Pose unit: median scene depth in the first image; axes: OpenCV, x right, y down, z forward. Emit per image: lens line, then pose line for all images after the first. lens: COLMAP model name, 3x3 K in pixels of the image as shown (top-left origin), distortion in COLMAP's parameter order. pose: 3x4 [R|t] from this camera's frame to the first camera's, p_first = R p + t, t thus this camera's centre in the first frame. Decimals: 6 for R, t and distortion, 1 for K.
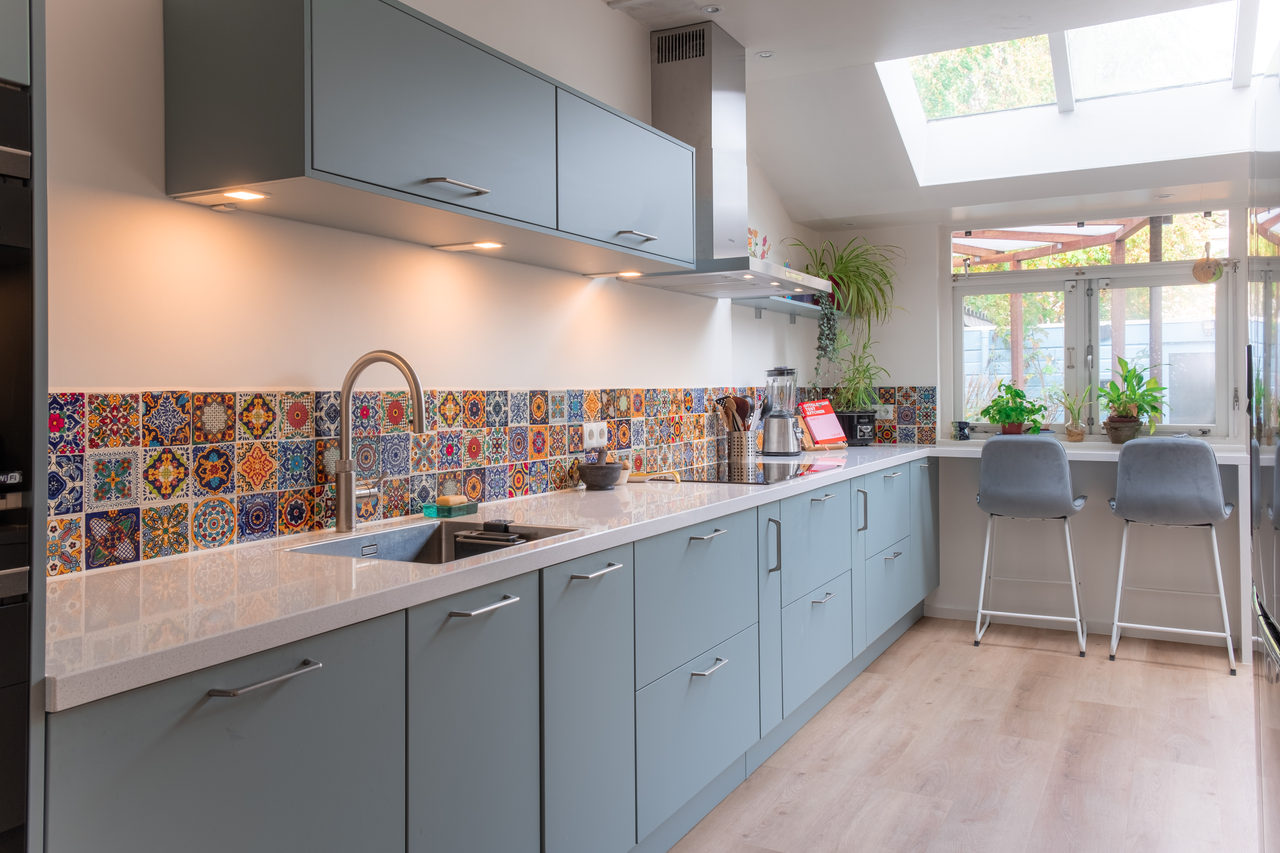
lens RADIAL K [[1001.6, 0, 632.2], [0, 1001.6, 383.8], [0, 0, 1]] dist [-0.002803, 0.062523]
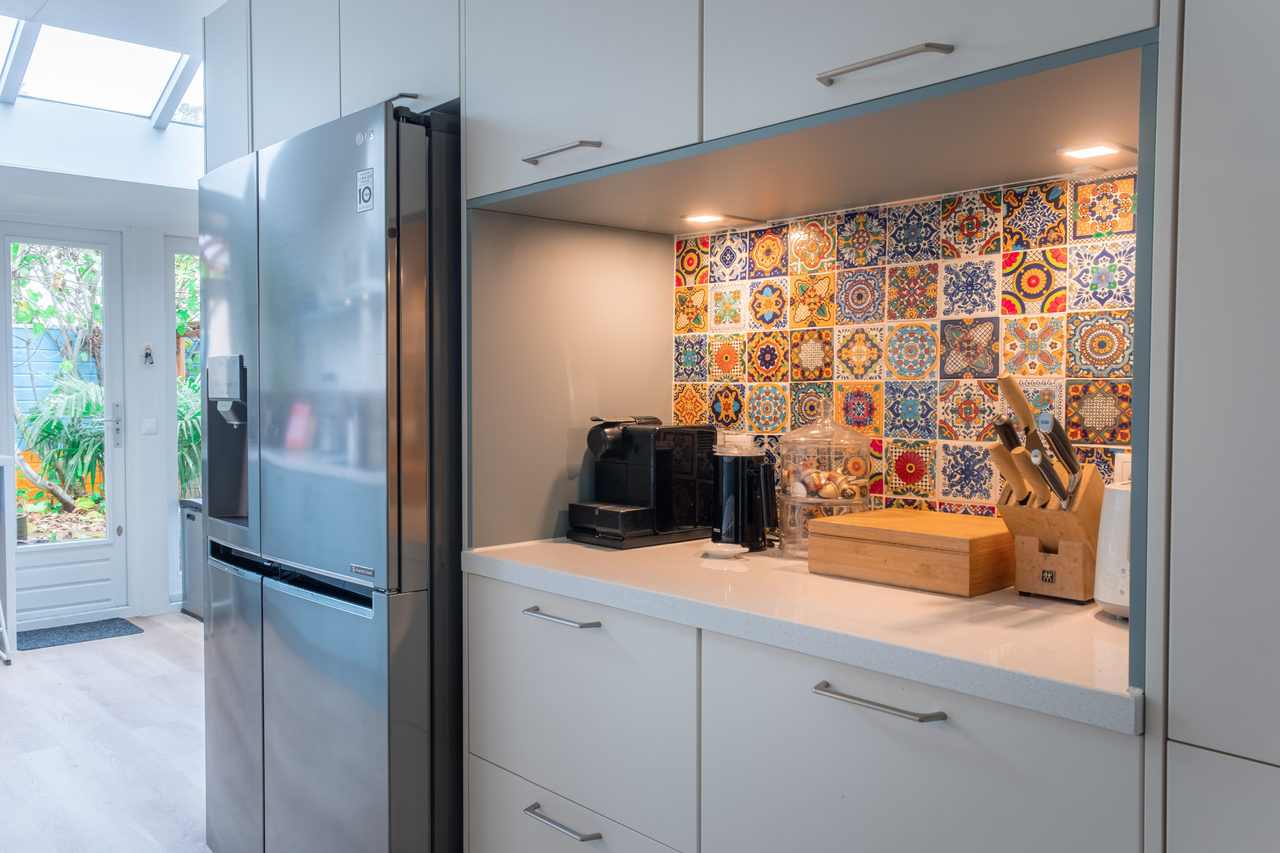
lens RADIAL K [[1016.3, 0, 516.0], [0, 1016.3, 424.4], [0, 0, 1]] dist [-0.006118, 0.051030]
pose [[0.389250, -0.027368, 0.920726, -0.169471], [-0.003576, 0.999506, 0.031222, 0.002466], [-0.921125, -0.015445, 0.388960, 0.104418]]
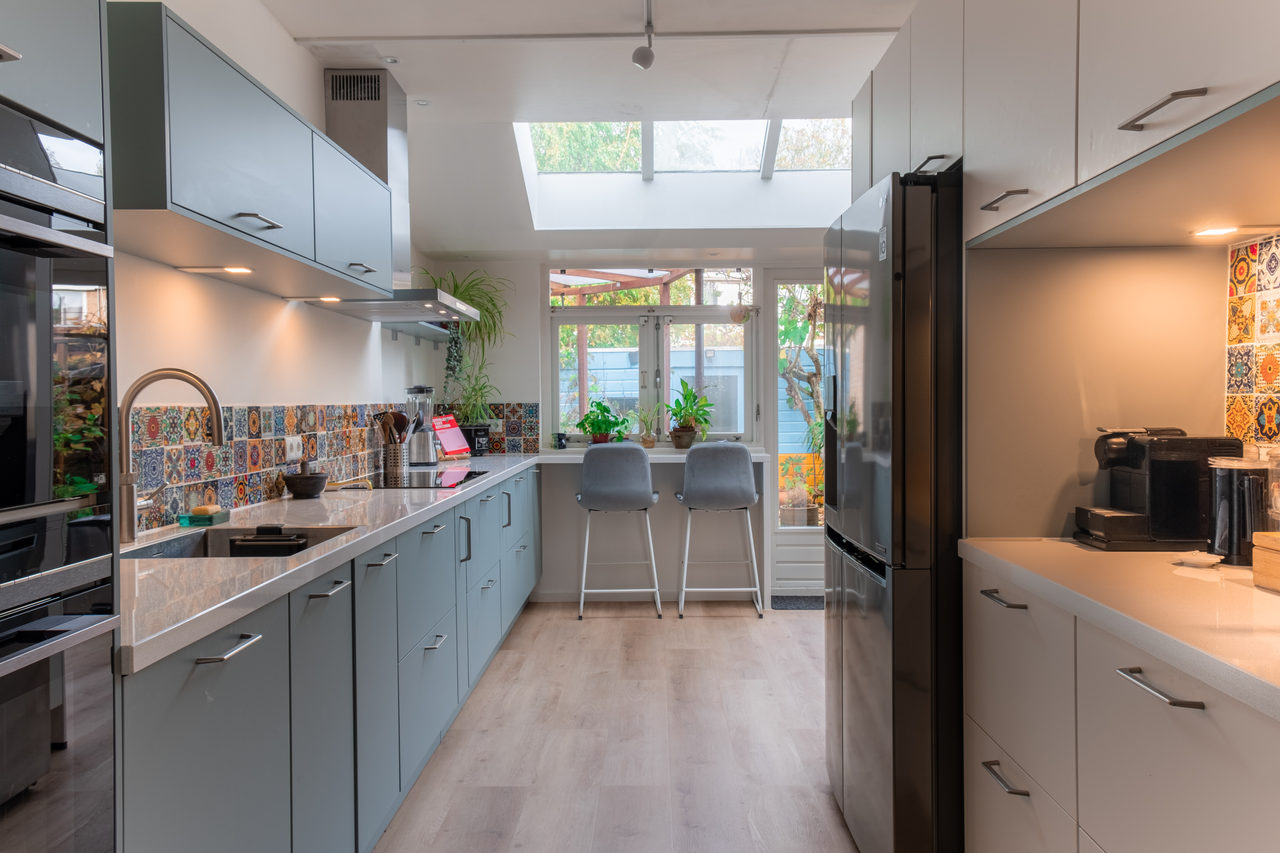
lens RADIAL K [[990.1, 0, 639.1], [0, 990.1, 421.8], [0, 0, 1]] dist [0.002221, 0.058973]
pose [[0.886429, -0.008956, 0.462777, -0.153282], [-0.000699, 0.999786, 0.020686, 0.000620], [-0.462863, -0.018660, 0.886233, -0.082445]]
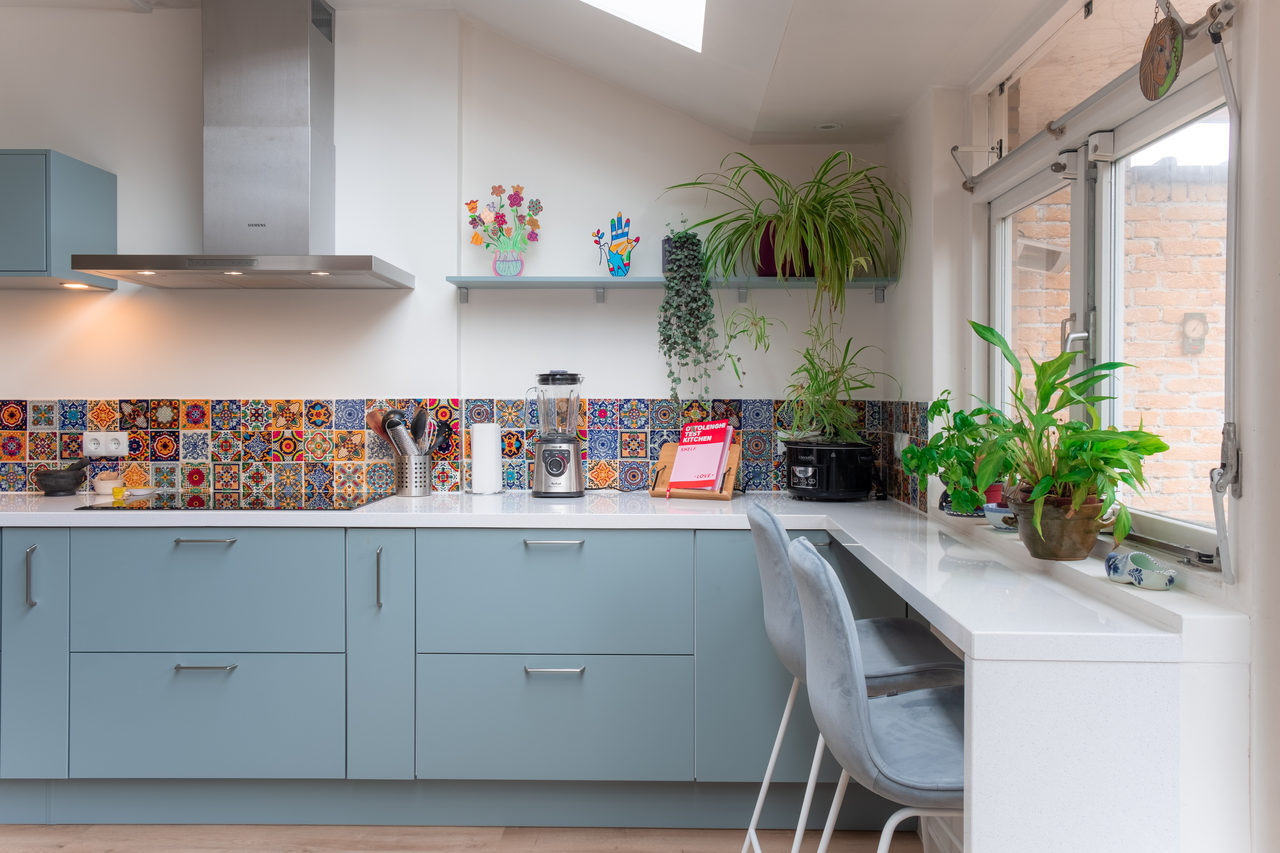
lens RADIAL K [[1016.1, 0, 637.4], [0, 1016.1, 398.4], [0, 0, 1]] dist [-0.012938, 0.046790]
pose [[0.454934, 0.012956, -0.890431, 0.876347], [-0.000631, 0.999899, 0.014226, -0.008473], [0.890525, -0.005910, 0.454896, 0.778158]]
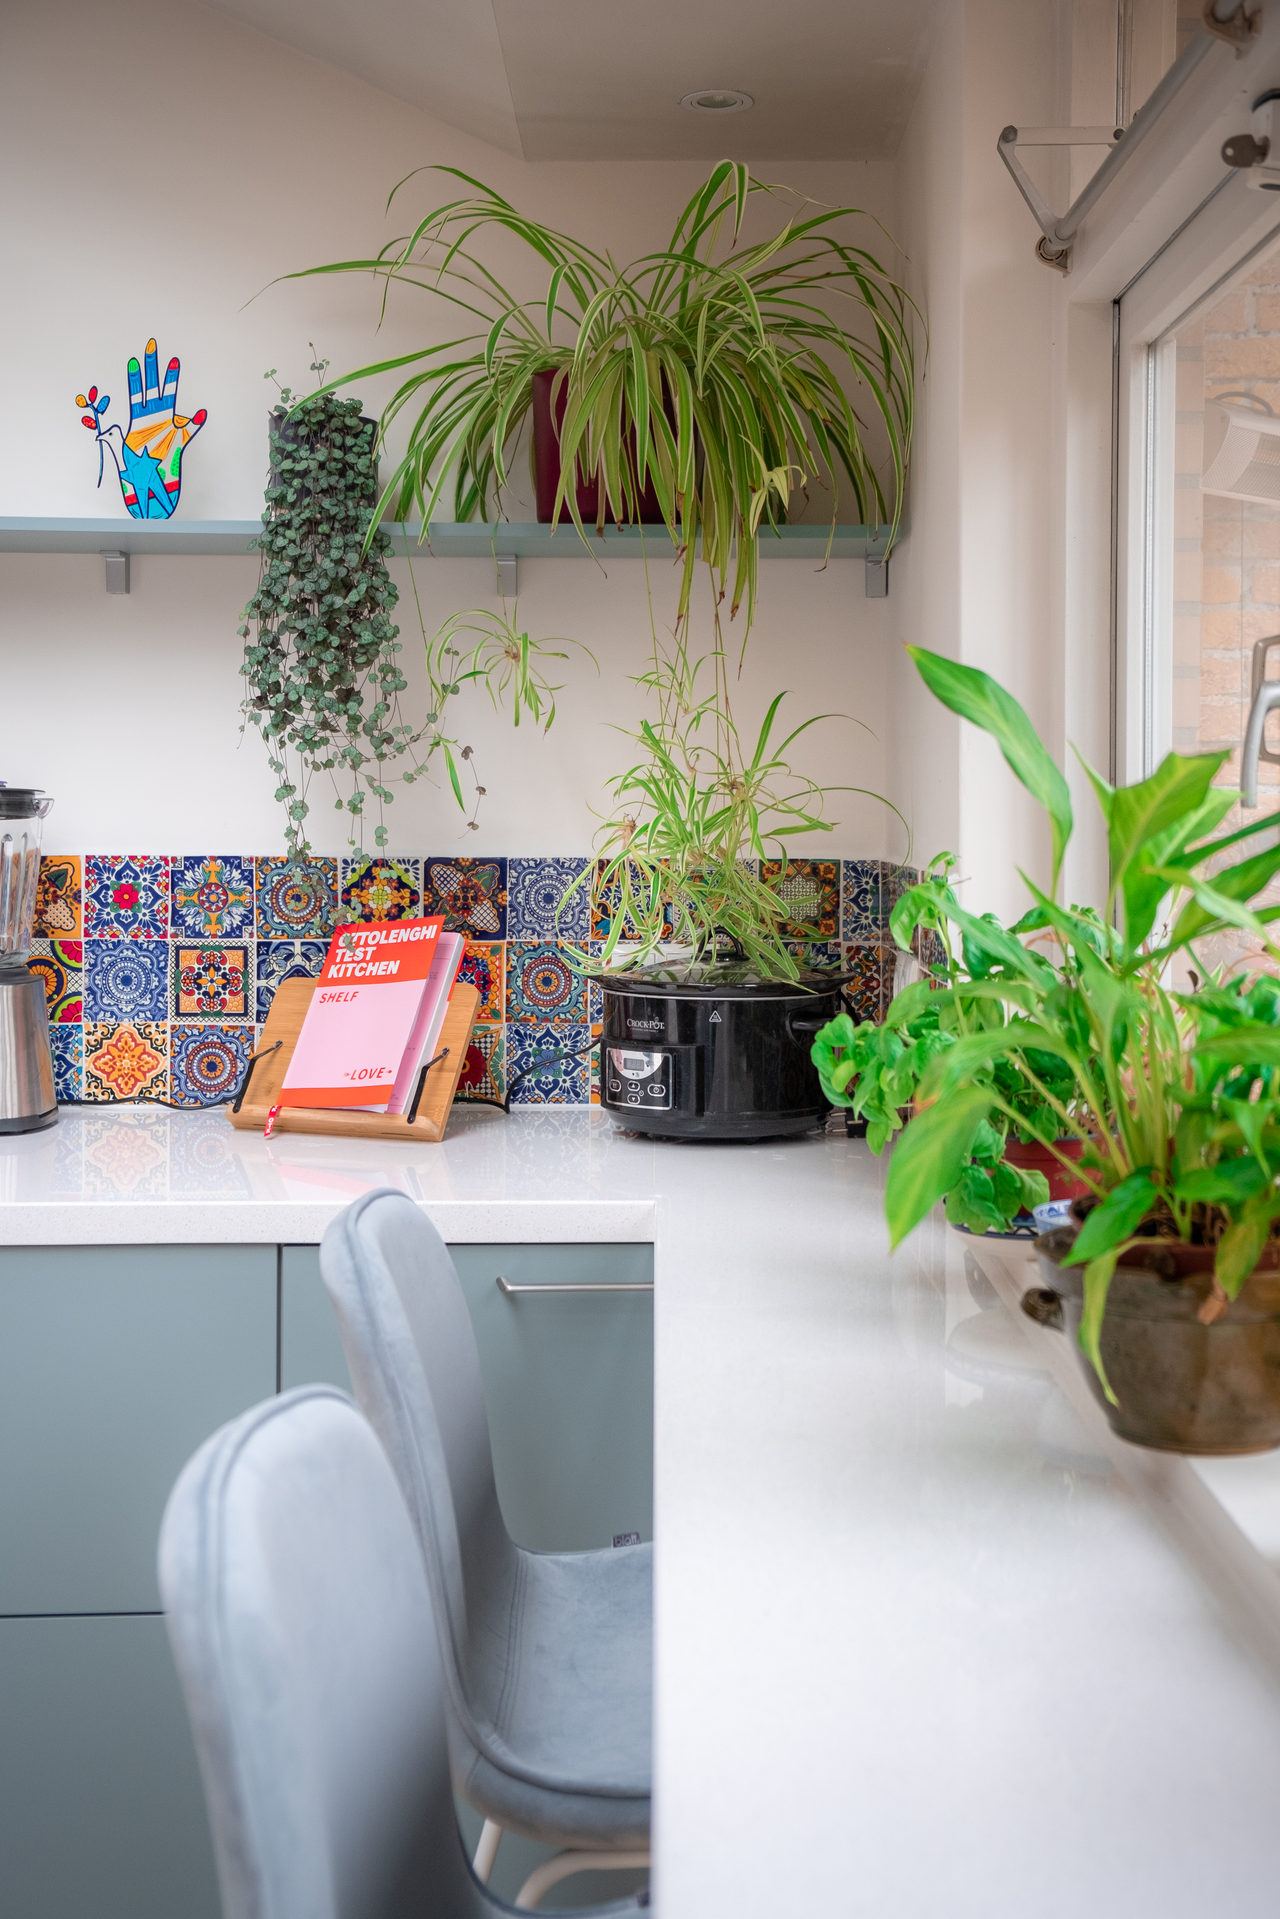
lens RADIAL K [[2192.3, 0, 670.8], [0, 2192.3, 848.2], [0, 0, 1]] dist [0.102957, -0.000704]
pose [[0.491585, 0.026733, -0.870419, 0.781279], [-0.002597, 0.999569, 0.029233, -0.018075], [0.870826, -0.012110, 0.491443, 0.944198]]
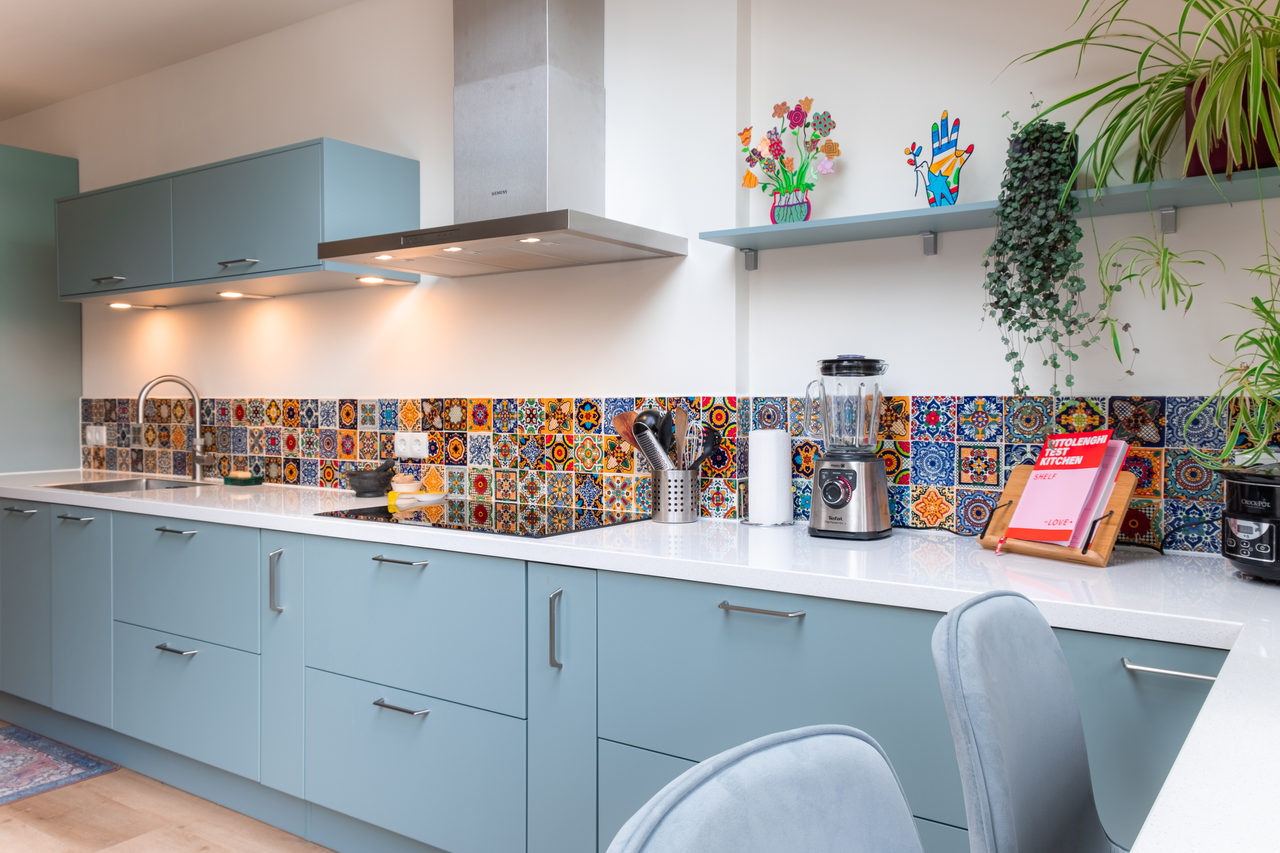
lens RADIAL K [[990.1, 0, 639.1], [0, 990.1, 421.8], [0, 0, 1]] dist [0.002221, 0.058973]
pose [[-0.116879, 0.032037, -0.992629, 0.692652], [0.006735, 0.999482, 0.031465, -0.000643], [0.993123, -0.003008, -0.117035, 1.027304]]
